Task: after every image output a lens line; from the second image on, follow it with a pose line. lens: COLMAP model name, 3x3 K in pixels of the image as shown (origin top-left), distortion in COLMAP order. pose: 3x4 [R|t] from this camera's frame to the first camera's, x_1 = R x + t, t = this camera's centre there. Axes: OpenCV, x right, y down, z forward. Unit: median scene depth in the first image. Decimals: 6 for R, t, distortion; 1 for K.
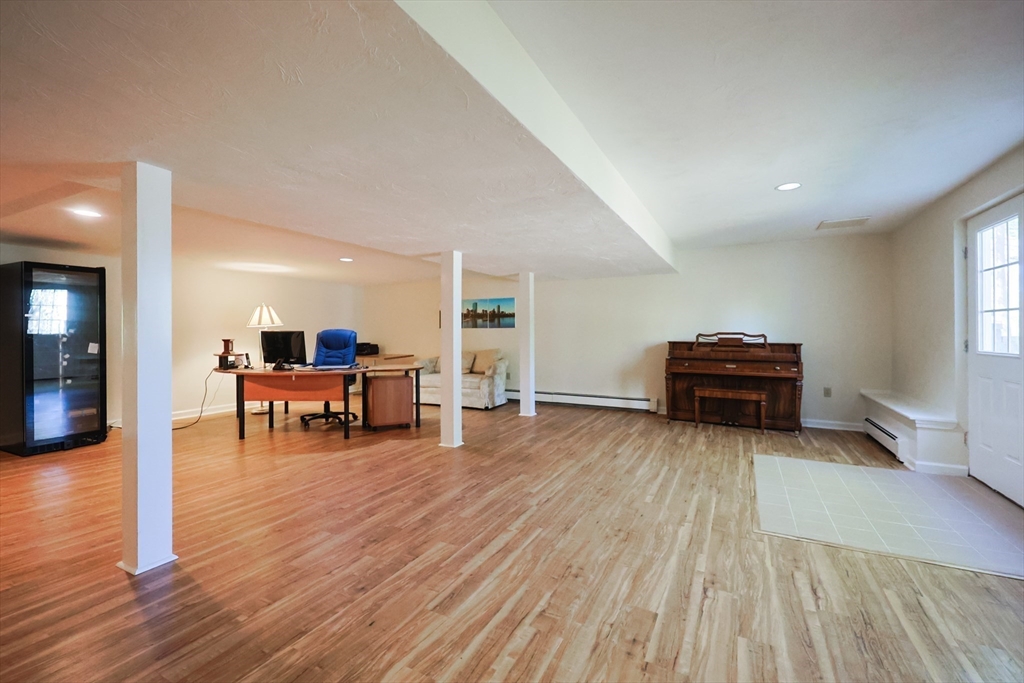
lens RADIAL K [[441.2, 0, 514.0], [0, 441.2, 335.9], [0, 0, 1]] dist [0.003948, -0.000093]
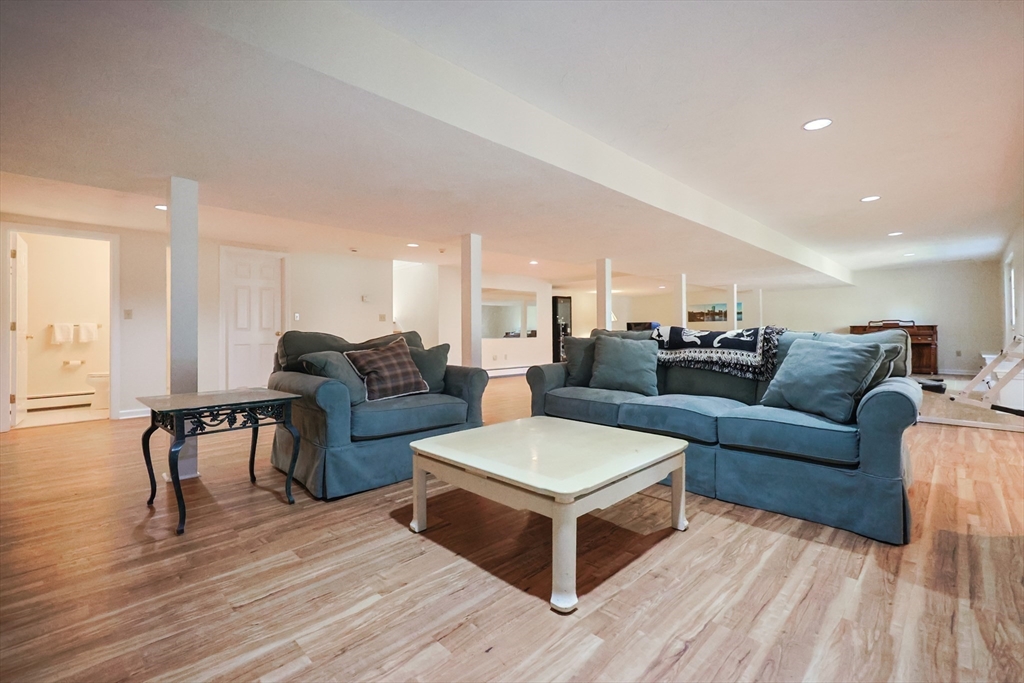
lens RADIAL K [[441.2, 0, 510.8], [0, 441.2, 335.5], [0, 0, 1]] dist [0.003948, -0.000093]
pose [[0.954094, 0.000893, -0.299507, -0.434803], [-0.003651, 0.999956, -0.008651, 0.074044], [0.299486, 0.009347, 0.954055, -1.148330]]
